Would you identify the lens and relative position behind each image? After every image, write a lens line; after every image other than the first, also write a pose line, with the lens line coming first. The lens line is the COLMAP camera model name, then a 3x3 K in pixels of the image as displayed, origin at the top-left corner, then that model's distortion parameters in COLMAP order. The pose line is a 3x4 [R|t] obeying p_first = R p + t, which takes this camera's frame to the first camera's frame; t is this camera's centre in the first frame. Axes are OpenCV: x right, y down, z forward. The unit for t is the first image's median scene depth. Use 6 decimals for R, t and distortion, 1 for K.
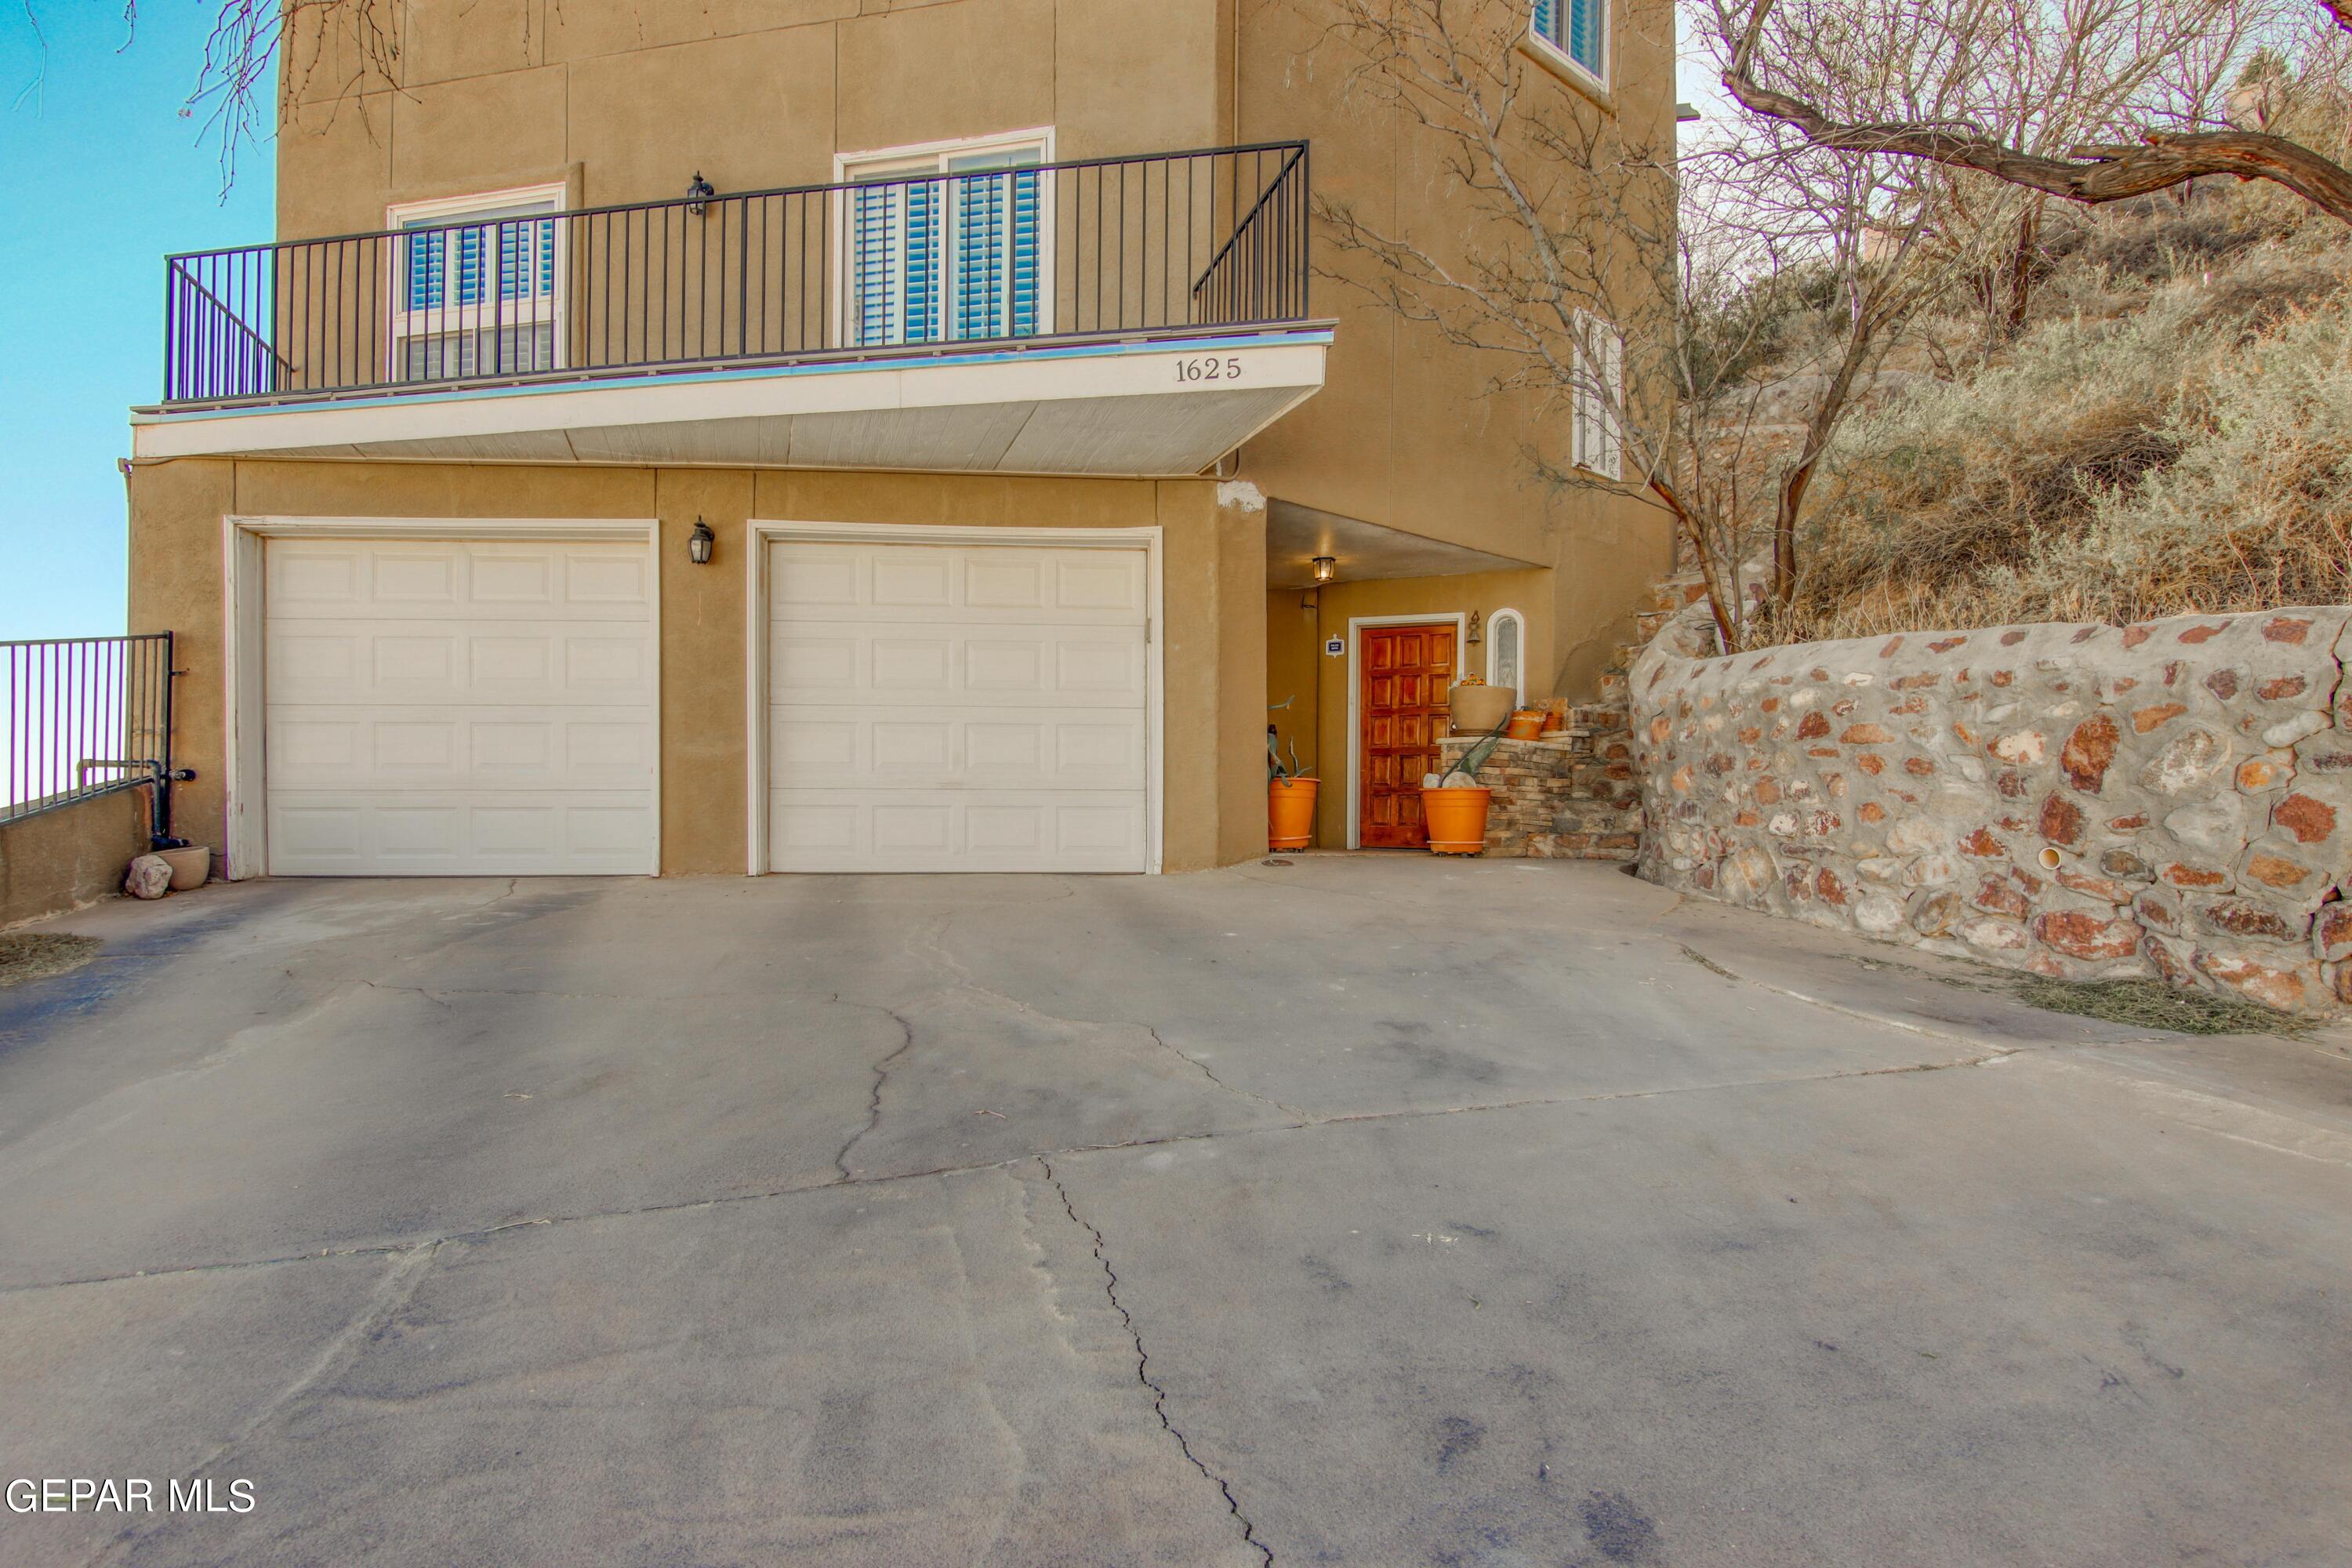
lens RADIAL K [[1198.5, 0, 1113.3], [0, 1198.5, 838.3], [0, 0, 1]] dist [0.000822, -0.012121]
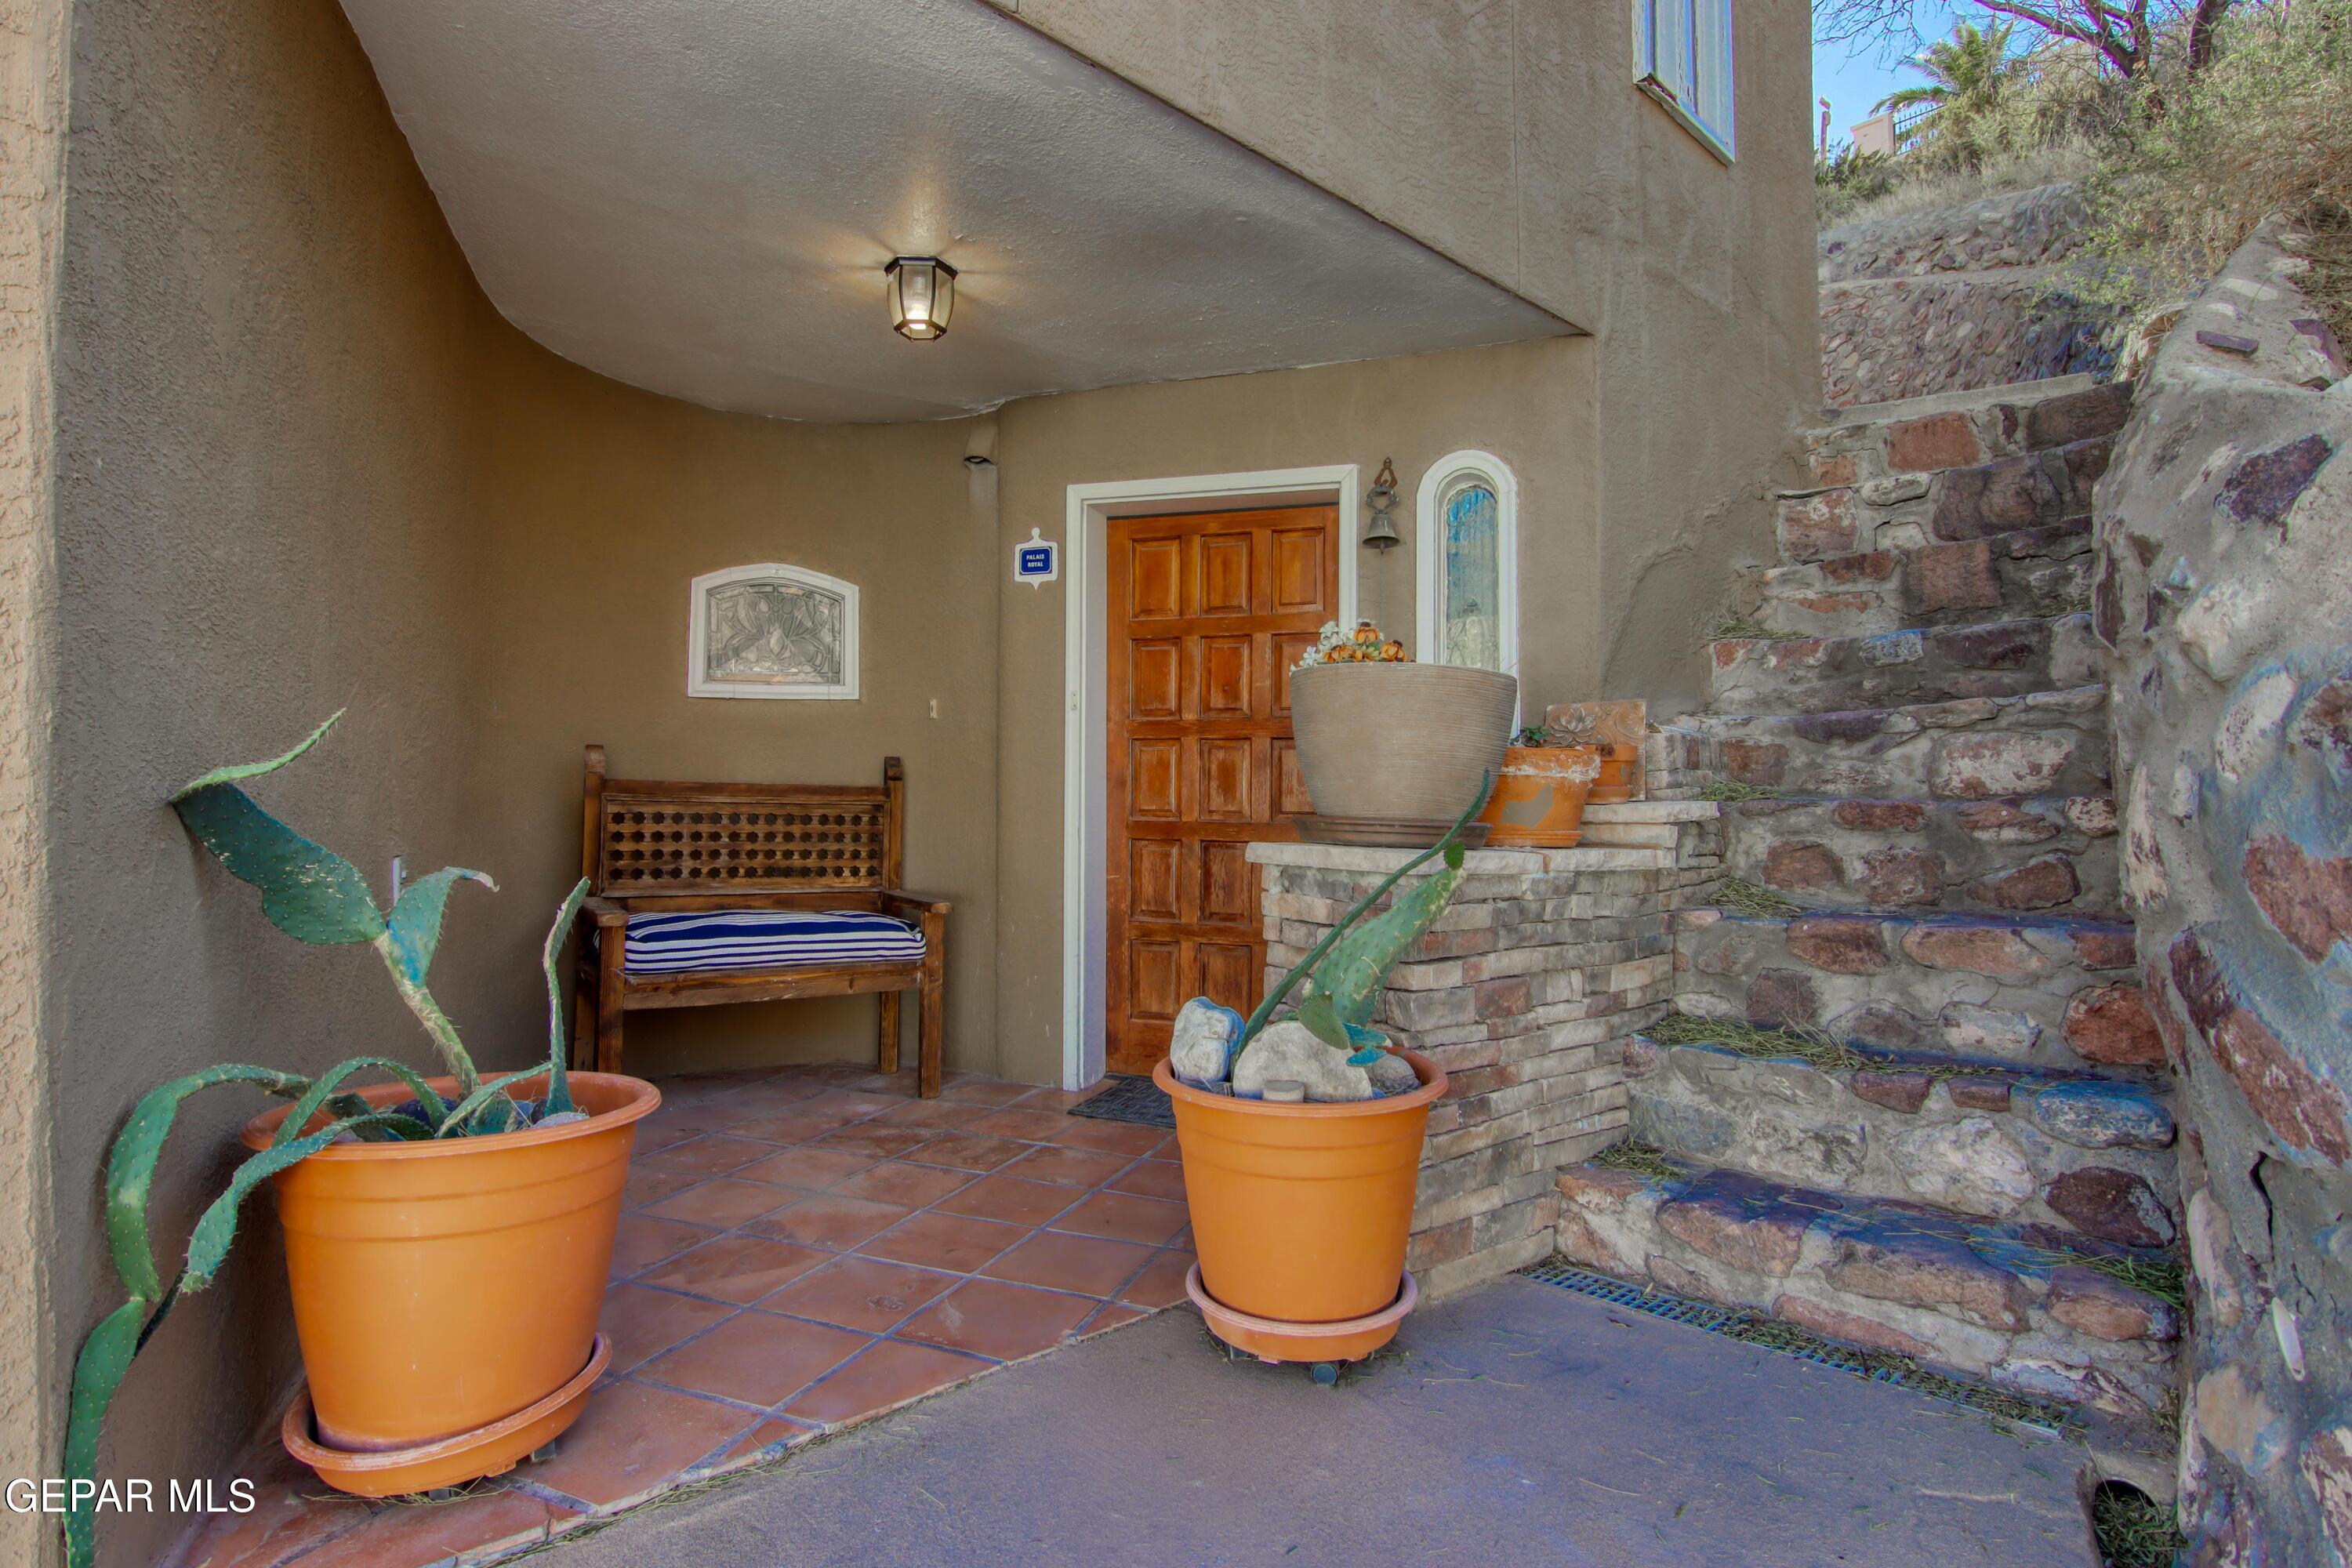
lens RADIAL K [[1219.8, 0, 1176.0], [0, 1219.8, 784.0], [0, 0, 1]] dist [-0.000796, -0.012387]
pose [[0.995161, -0.002092, 0.098239, 0.208314], [0.004784, 0.999619, -0.027181, -0.083536], [-0.098145, 0.027519, 0.994792, 0.659253]]
